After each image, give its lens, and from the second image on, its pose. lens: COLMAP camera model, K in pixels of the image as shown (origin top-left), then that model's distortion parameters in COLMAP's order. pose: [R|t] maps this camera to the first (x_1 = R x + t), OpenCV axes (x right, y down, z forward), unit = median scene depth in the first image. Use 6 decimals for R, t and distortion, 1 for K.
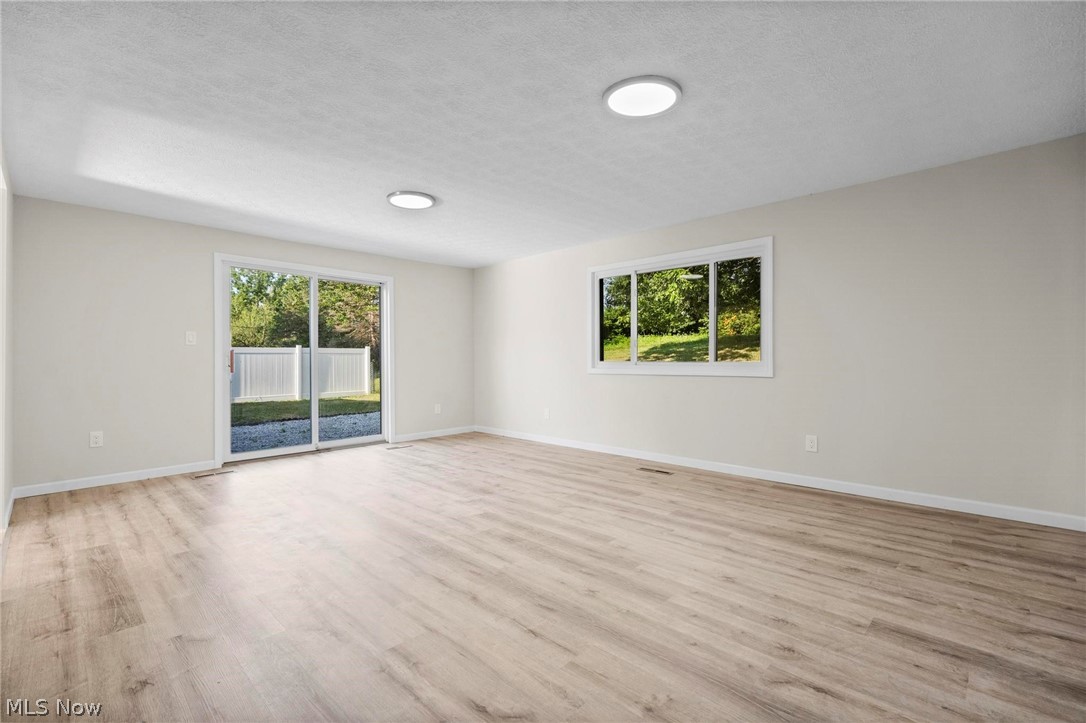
lens RADIAL K [[492.2, 0, 551.6], [0, 492.2, 359.7], [0, 0, 1]] dist [-0.000088, 0.000273]
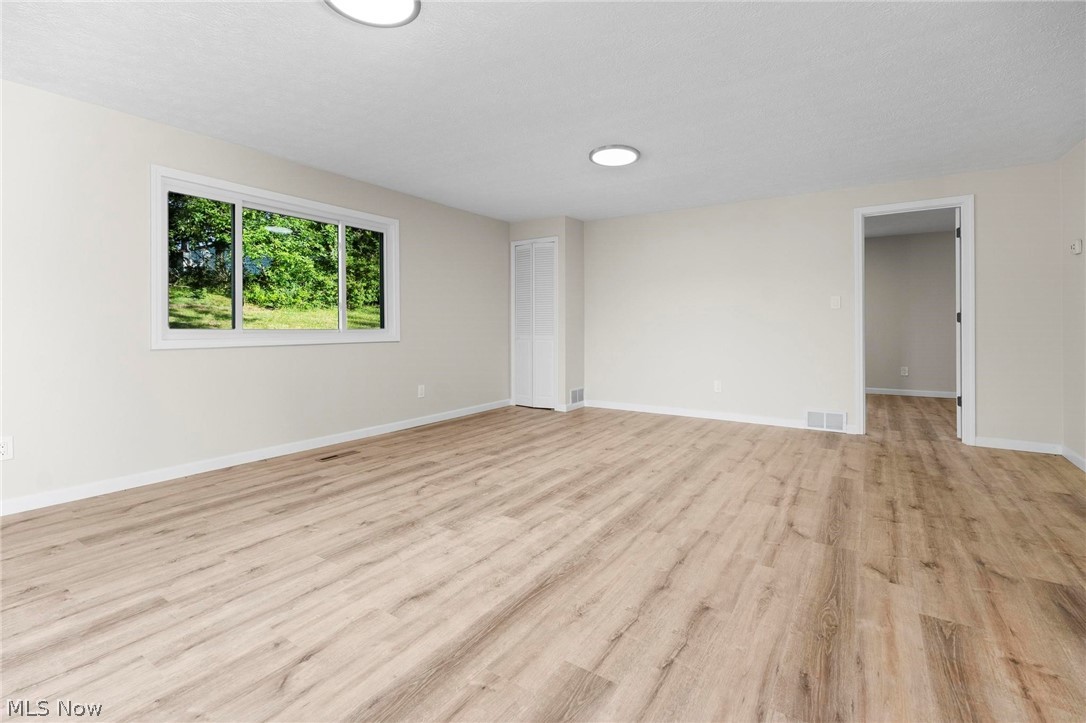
lens RADIAL K [[492.2, 0, 539.8], [0, 492.2, 332.0], [0, 0, 1]] dist [-0.000088, 0.000273]
pose [[-0.176760, -0.007688, 0.984224, -0.958573], [0.001816, 0.999965, 0.008137, 0.006371], [-0.984252, 0.003226, -0.176740, 1.114320]]
